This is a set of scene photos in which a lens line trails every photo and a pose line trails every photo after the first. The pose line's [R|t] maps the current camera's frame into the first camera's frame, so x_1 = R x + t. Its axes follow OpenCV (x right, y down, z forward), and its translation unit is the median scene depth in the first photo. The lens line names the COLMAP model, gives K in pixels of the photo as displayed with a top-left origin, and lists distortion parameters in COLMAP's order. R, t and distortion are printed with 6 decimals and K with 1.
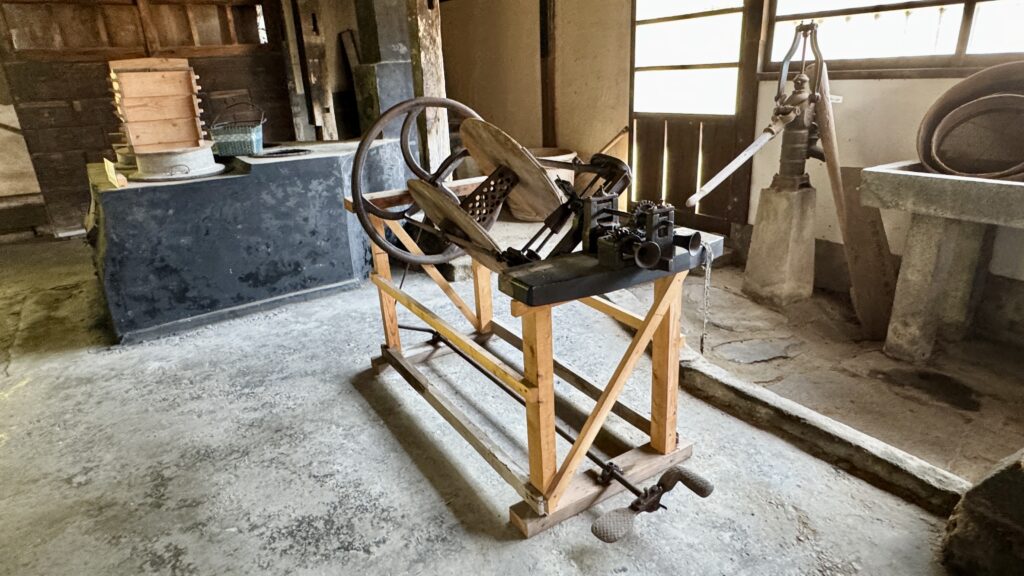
lens RADIAL K [[609.5, 0, 511.5], [0, 609.5, 282.4], [0, 0, 1]] dist [-0.002509, 0.002201]
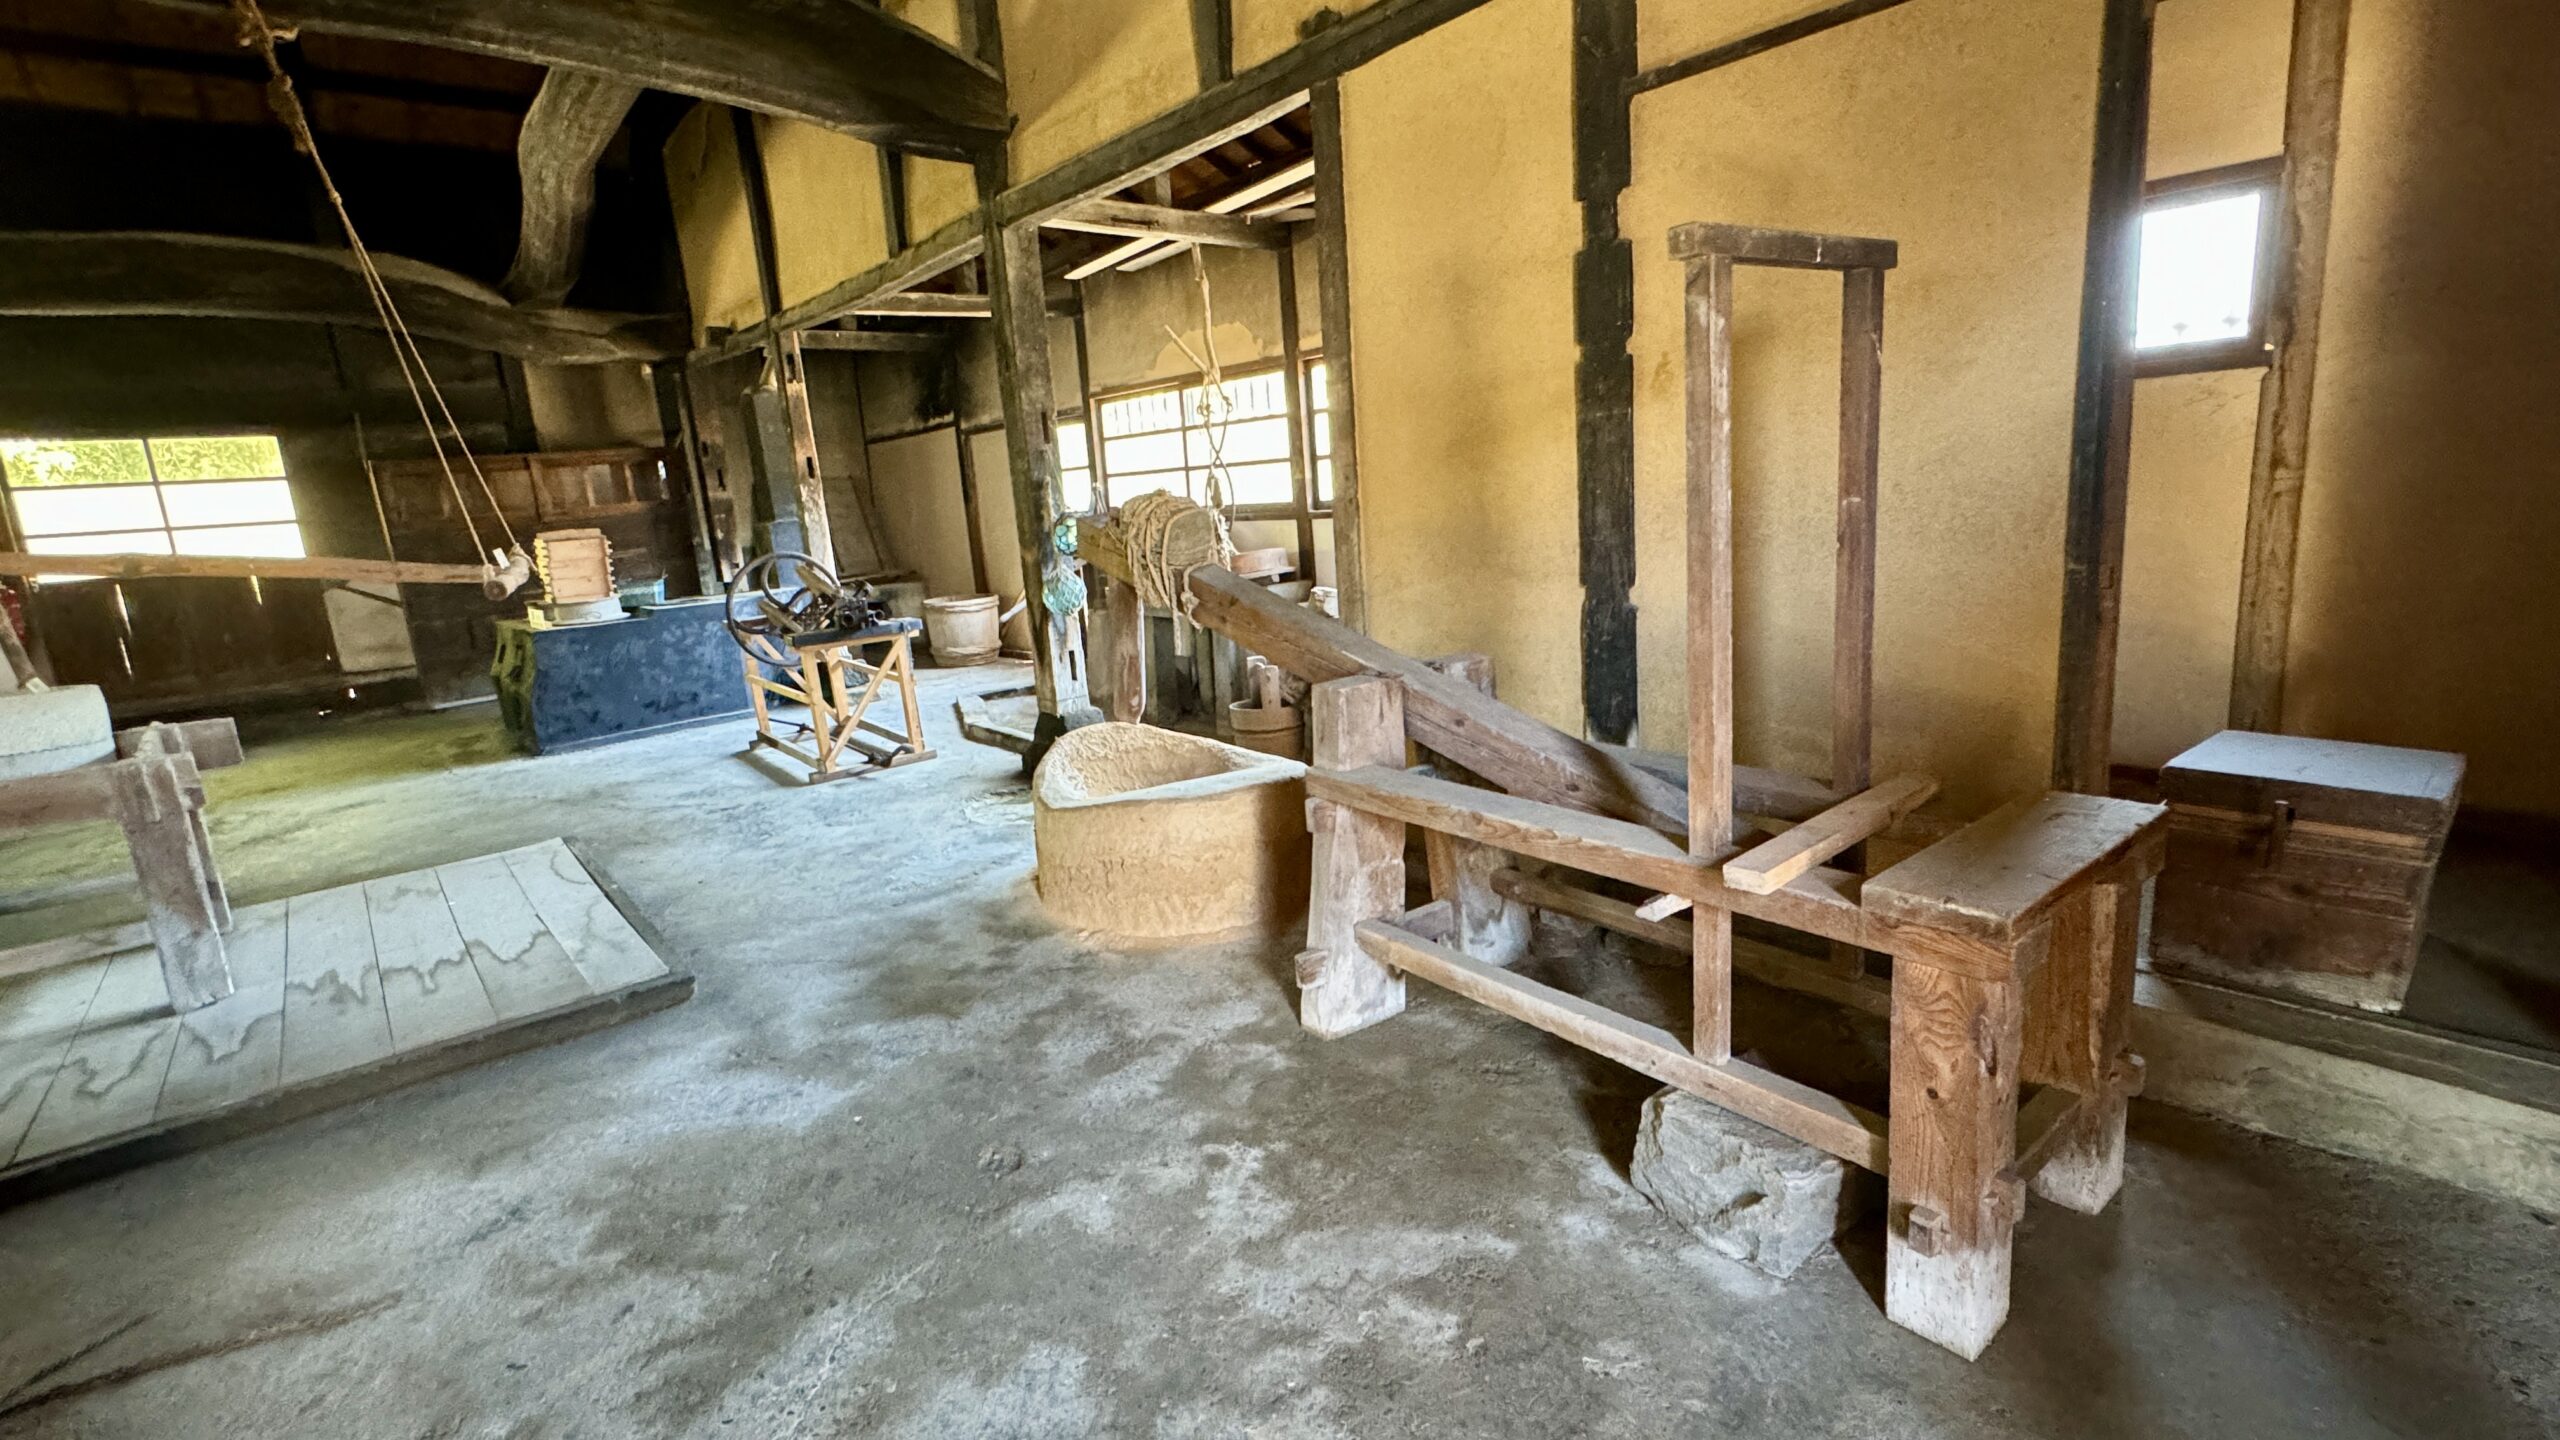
lens RADIAL K [[1145.4, 0, 1281.6], [0, 1145.4, 713.8], [0, 0, 1]] dist [0.000547, -0.000271]
pose [[0.992353, -0.055921, 0.110042, 0.537011], [0.070440, 0.988633, -0.132825, 0.391977], [-0.101364, 0.139561, 0.985012, -1.311811]]
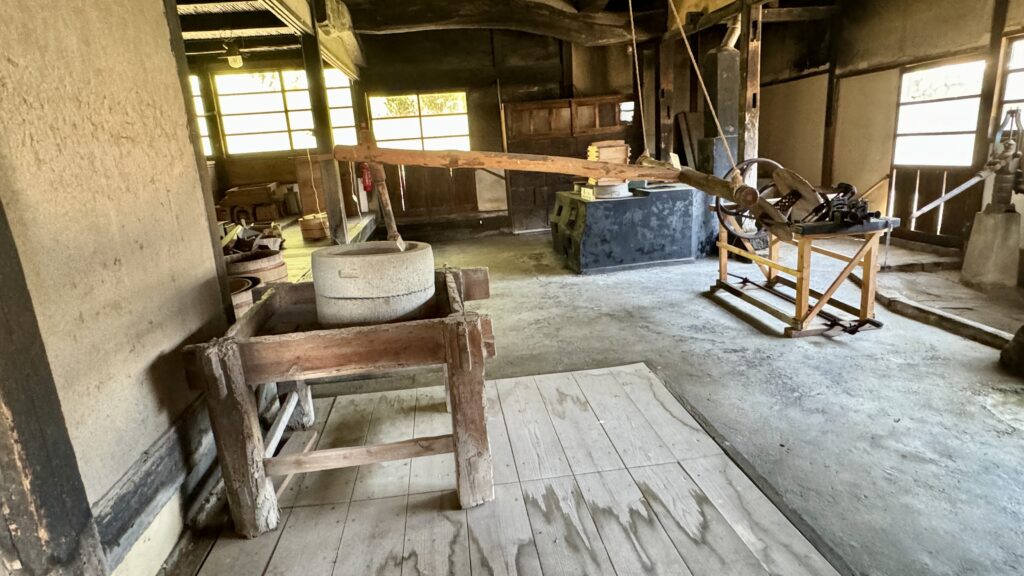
lens RADIAL K [[562.5, 0, 510.6], [0, 562.5, 284.2], [0, 0, 1]] dist [-0.000493, 0.002376]
pose [[0.896038, 0.086886, -0.435393, -0.010905], [-0.114734, 0.992668, -0.038027, 0.215574], [0.428897, 0.084028, 0.899437, -0.775148]]
